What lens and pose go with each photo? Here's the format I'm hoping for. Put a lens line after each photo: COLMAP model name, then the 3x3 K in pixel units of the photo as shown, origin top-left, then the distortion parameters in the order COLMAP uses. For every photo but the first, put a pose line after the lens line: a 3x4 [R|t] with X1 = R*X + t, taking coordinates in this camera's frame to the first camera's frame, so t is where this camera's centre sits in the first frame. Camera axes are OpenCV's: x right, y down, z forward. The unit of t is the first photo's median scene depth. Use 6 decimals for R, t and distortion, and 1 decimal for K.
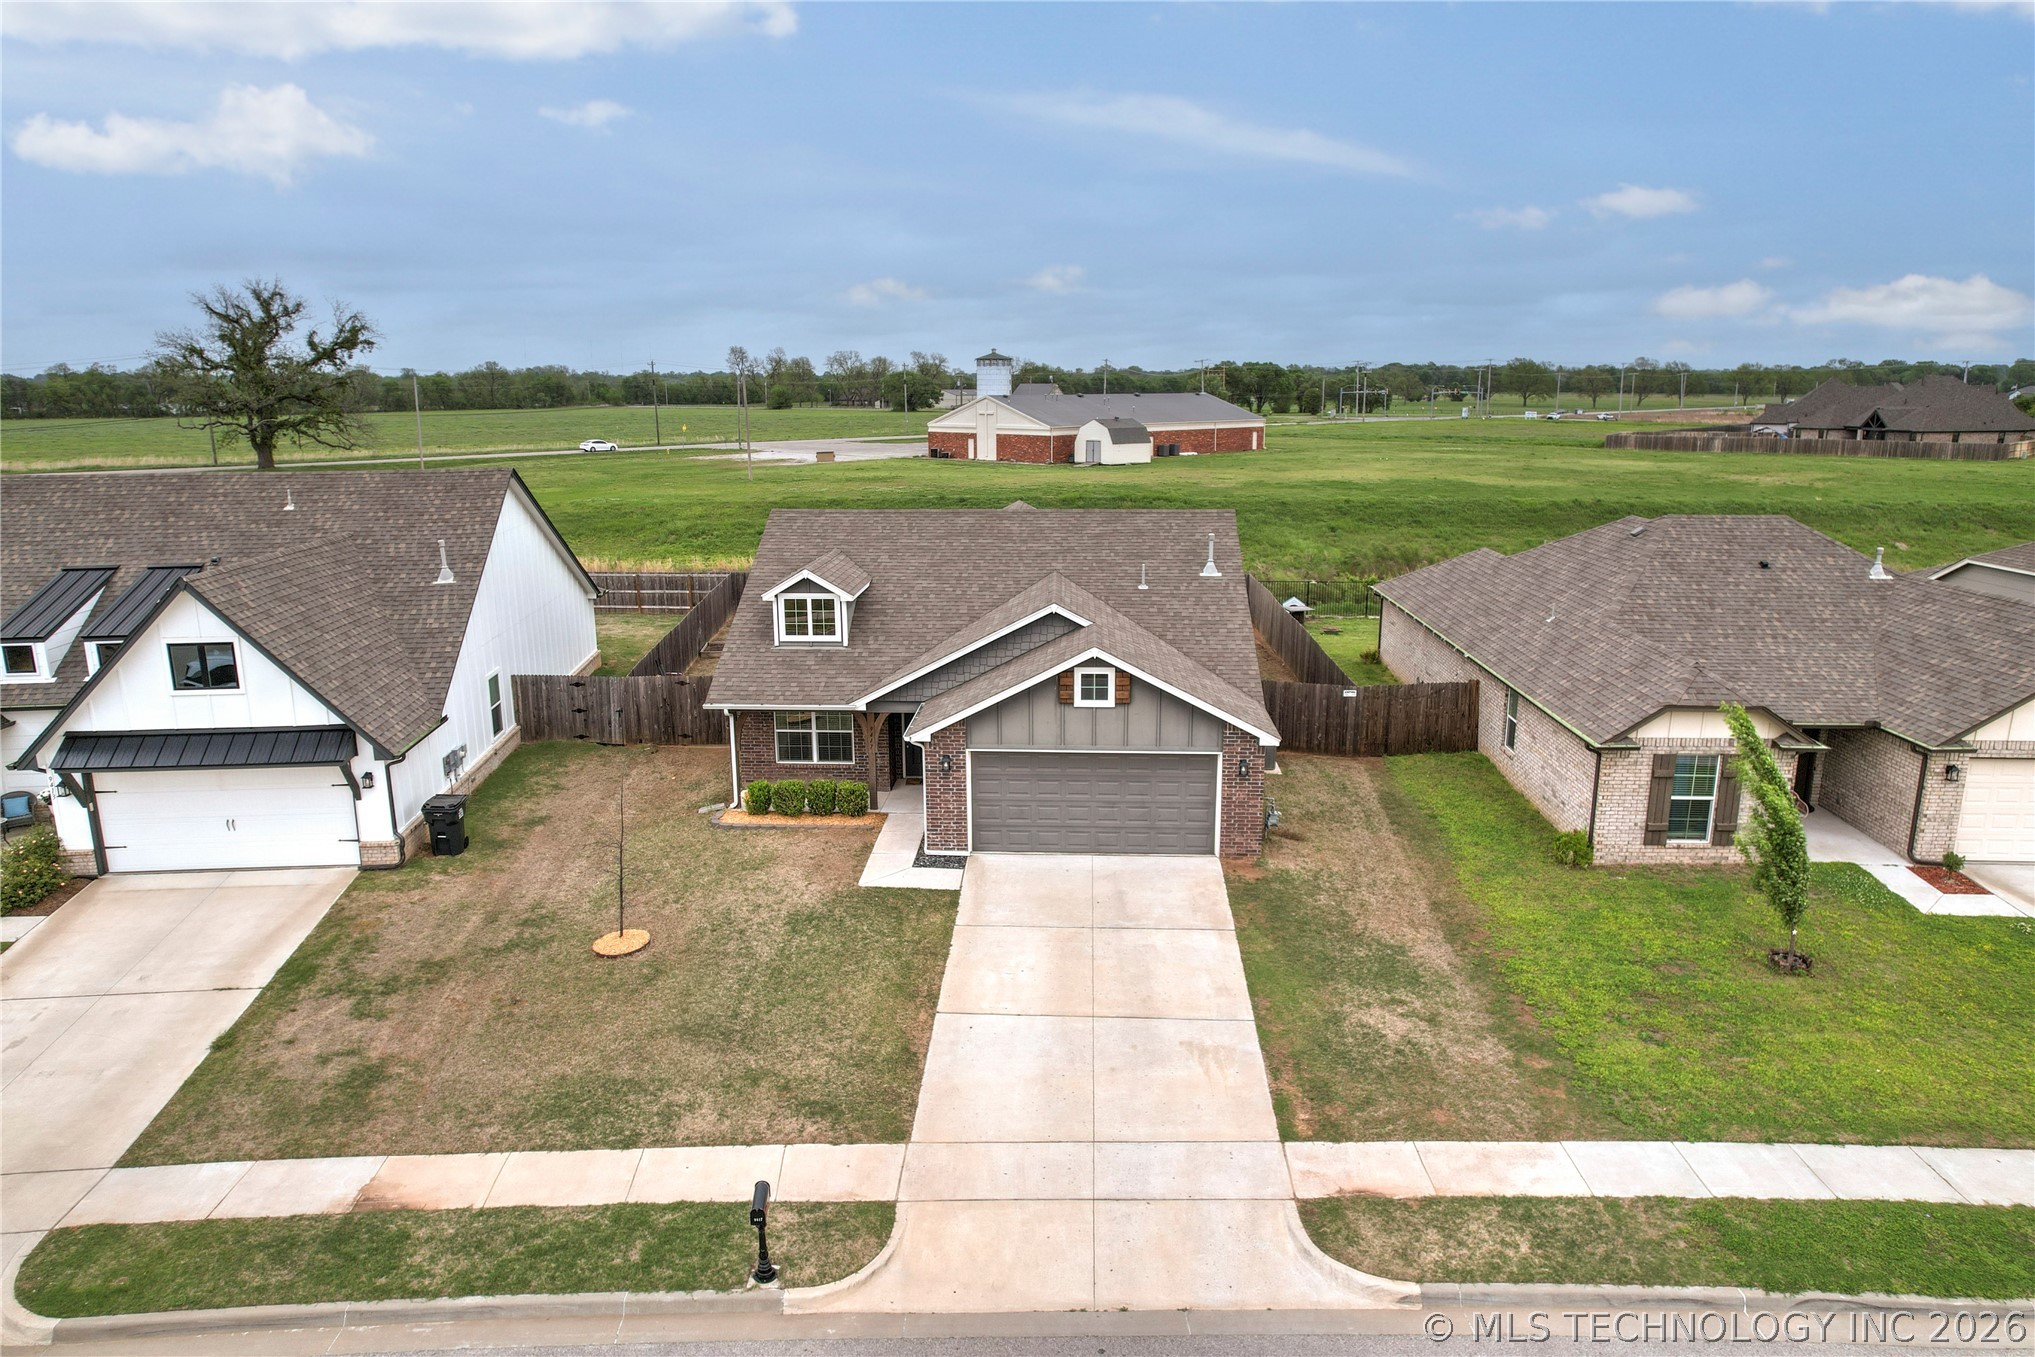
lens RADIAL K [[1278.7, 0, 1017.5], [0, 1278.7, 678.5], [0, 0, 1]] dist [-0.075950, 0.065799]
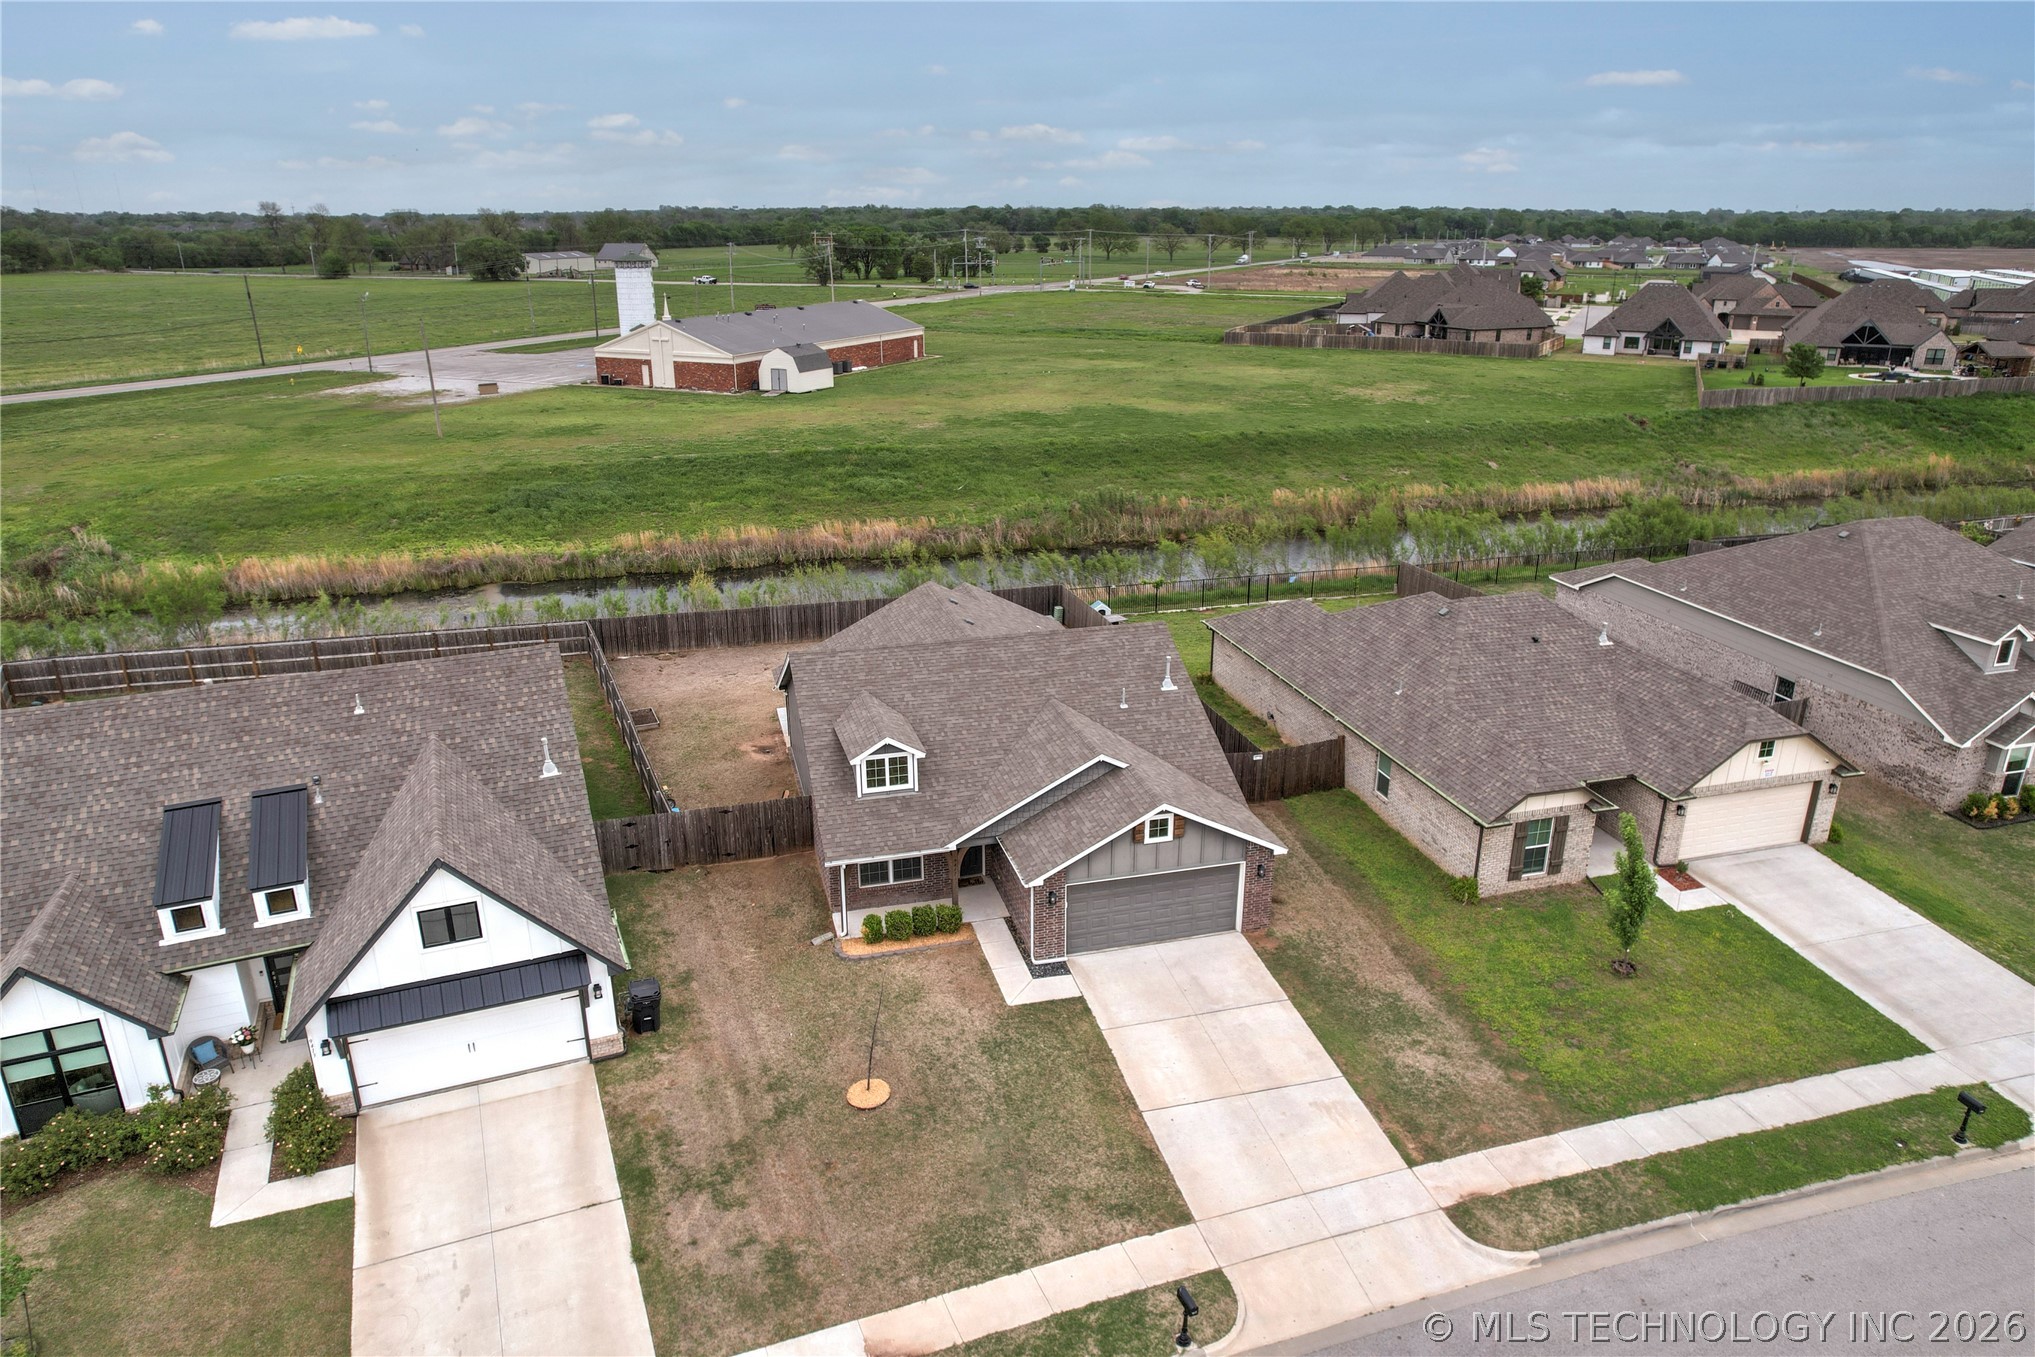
lens RADIAL K [[1268.7, 0, 1017.5], [0, 1268.7, 678.5], [0, 0, 1]] dist [-0.059828, 0.033722]
pose [[0.952222, -0.099478, 0.288751, -0.444187], [0.066533, 0.990326, 0.121773, -0.317254], [-0.298071, -0.096743, 0.949628, -0.194808]]
